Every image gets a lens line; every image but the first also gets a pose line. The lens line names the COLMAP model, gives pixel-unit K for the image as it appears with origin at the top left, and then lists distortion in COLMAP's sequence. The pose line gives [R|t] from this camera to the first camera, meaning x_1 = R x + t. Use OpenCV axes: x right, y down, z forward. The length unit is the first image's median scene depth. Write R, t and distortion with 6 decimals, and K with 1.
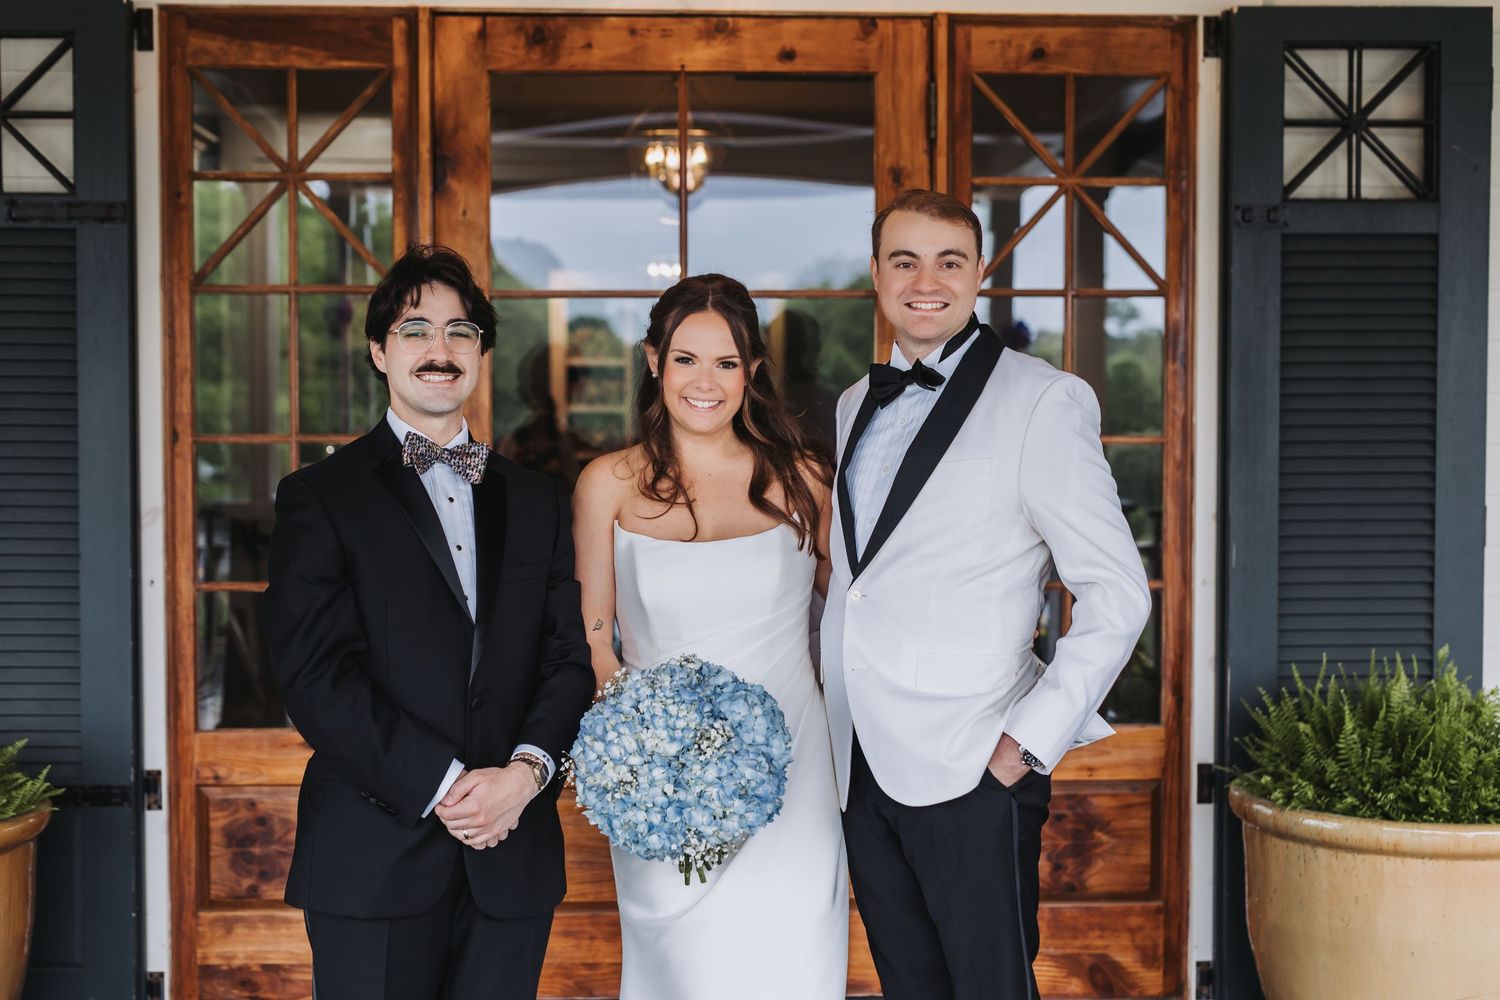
lens RADIAL K [[2094.5, 0, 753.8], [0, 2094.5, 498.8], [0, 0, 1]] dist [-0.007847, 0.000000]
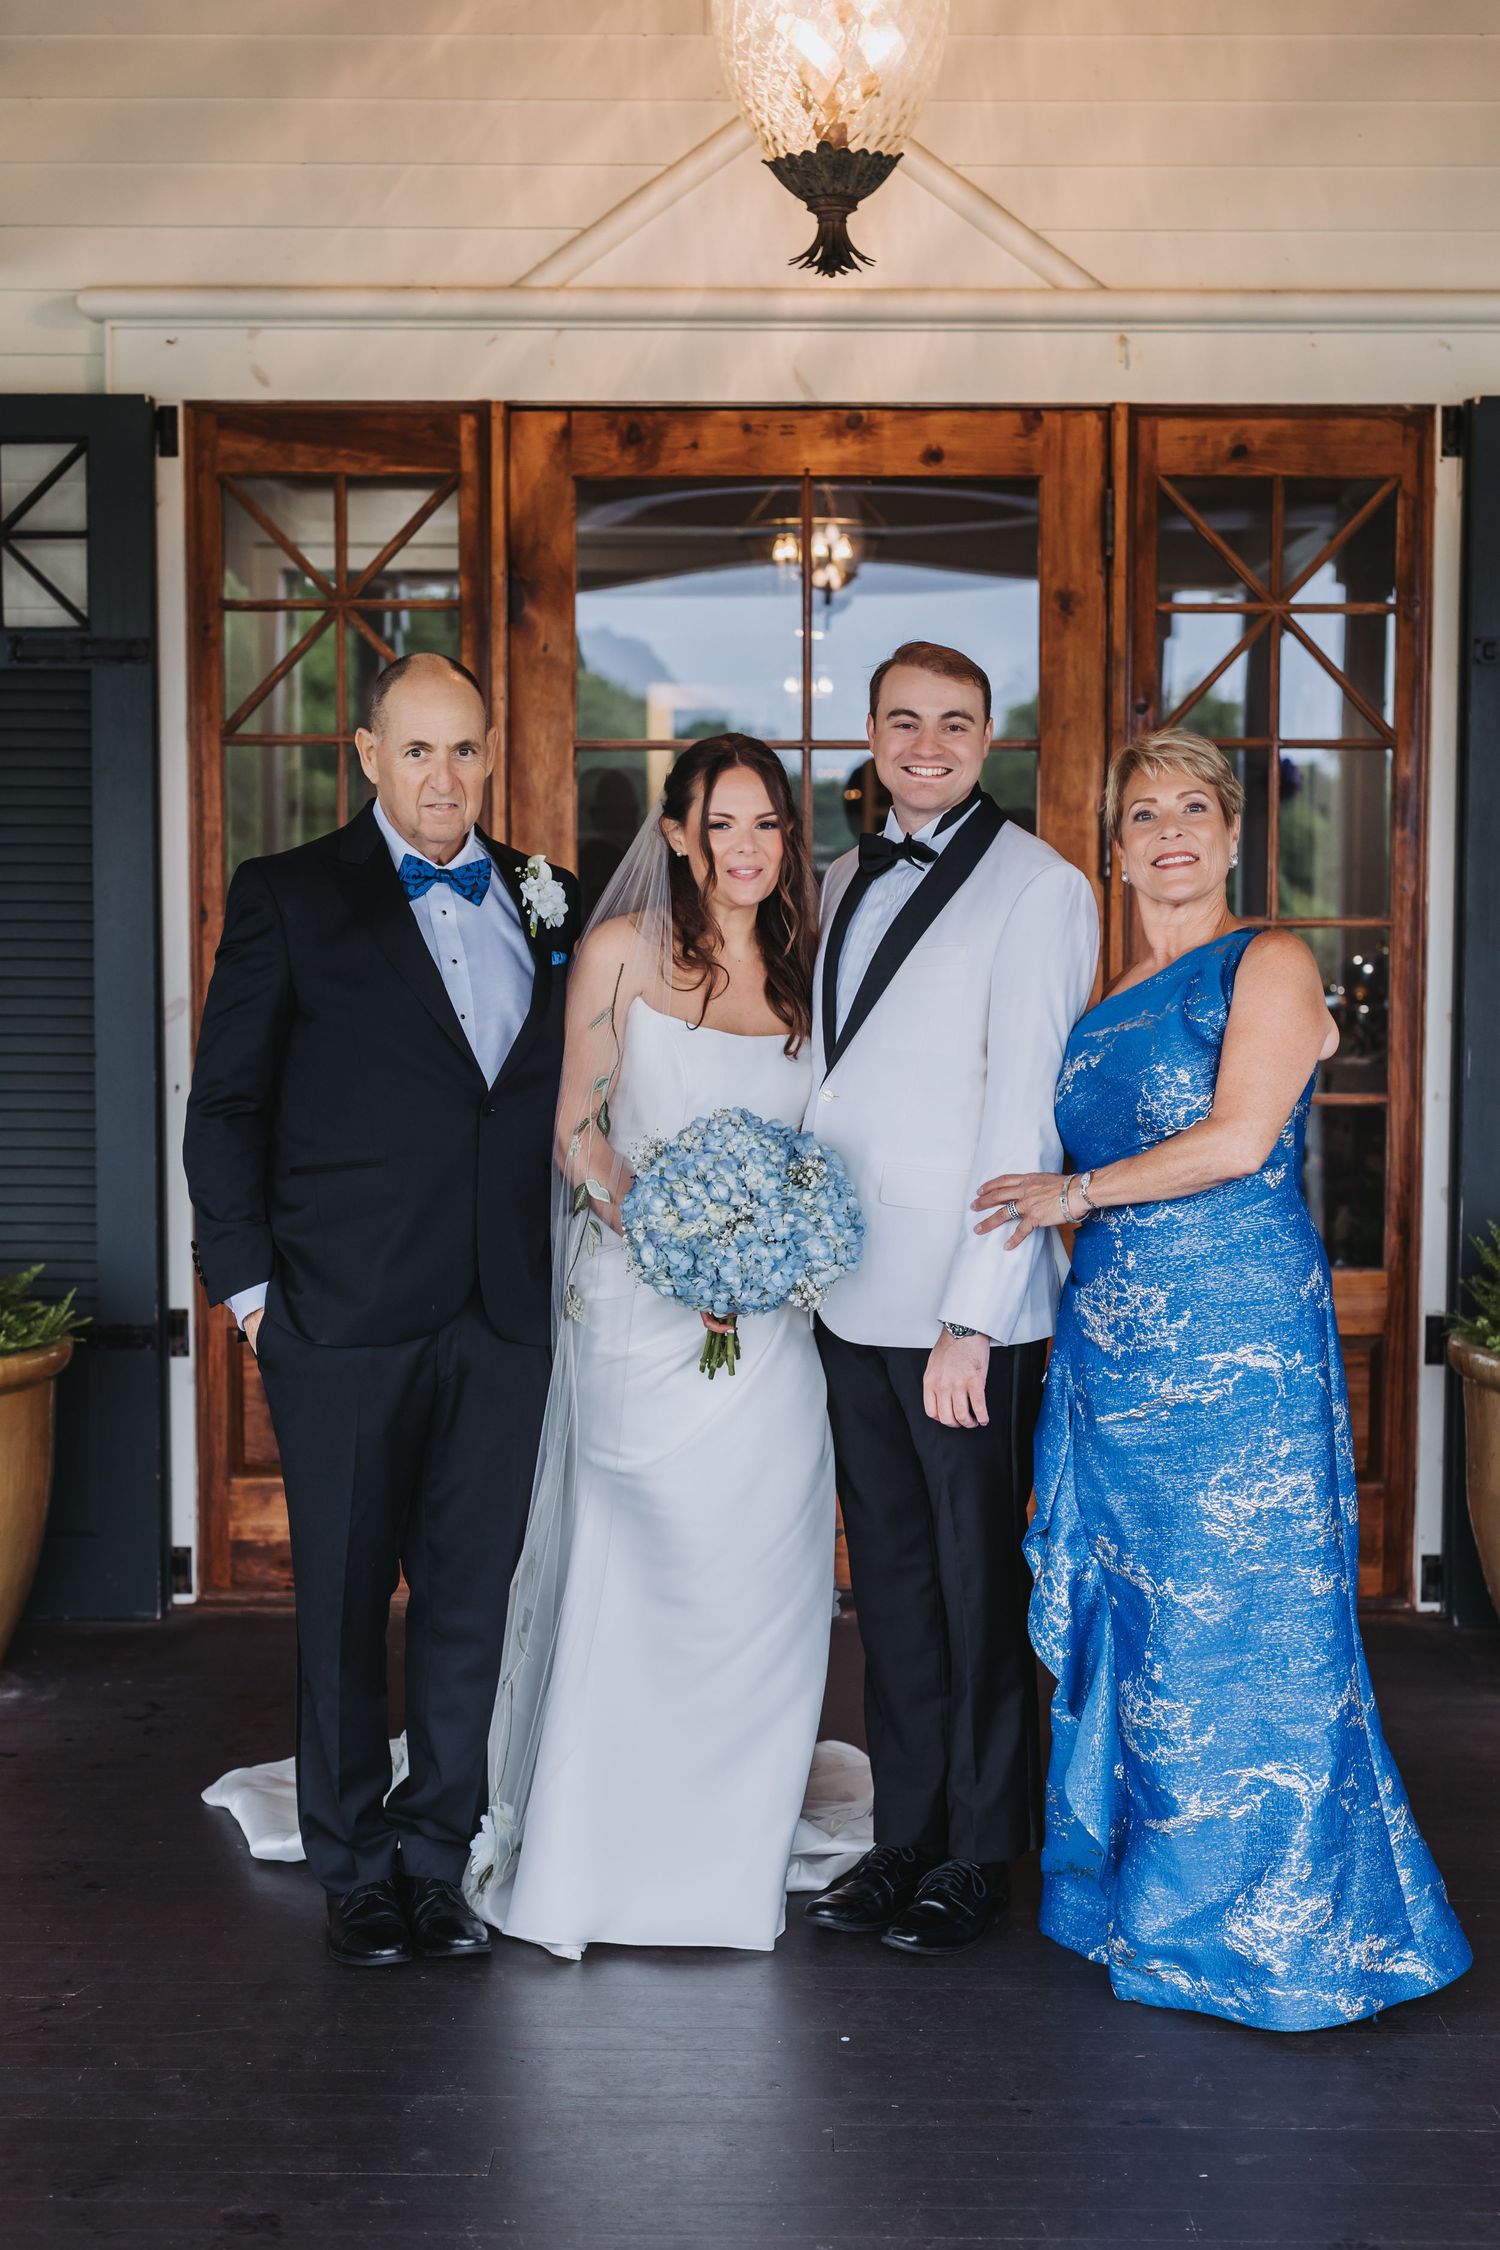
lens RADIAL K [[3024.6, 0, 785.8], [0, 3024.6, 1124.5], [0, 0, 1]] dist [-0.023606, 0.000000]
pose [[0.998375, 0.006913, -0.056568, 0.027219], [-0.004916, 0.999363, 0.035354, 0.010231], [0.056776, -0.035019, 0.997773, -0.203962]]
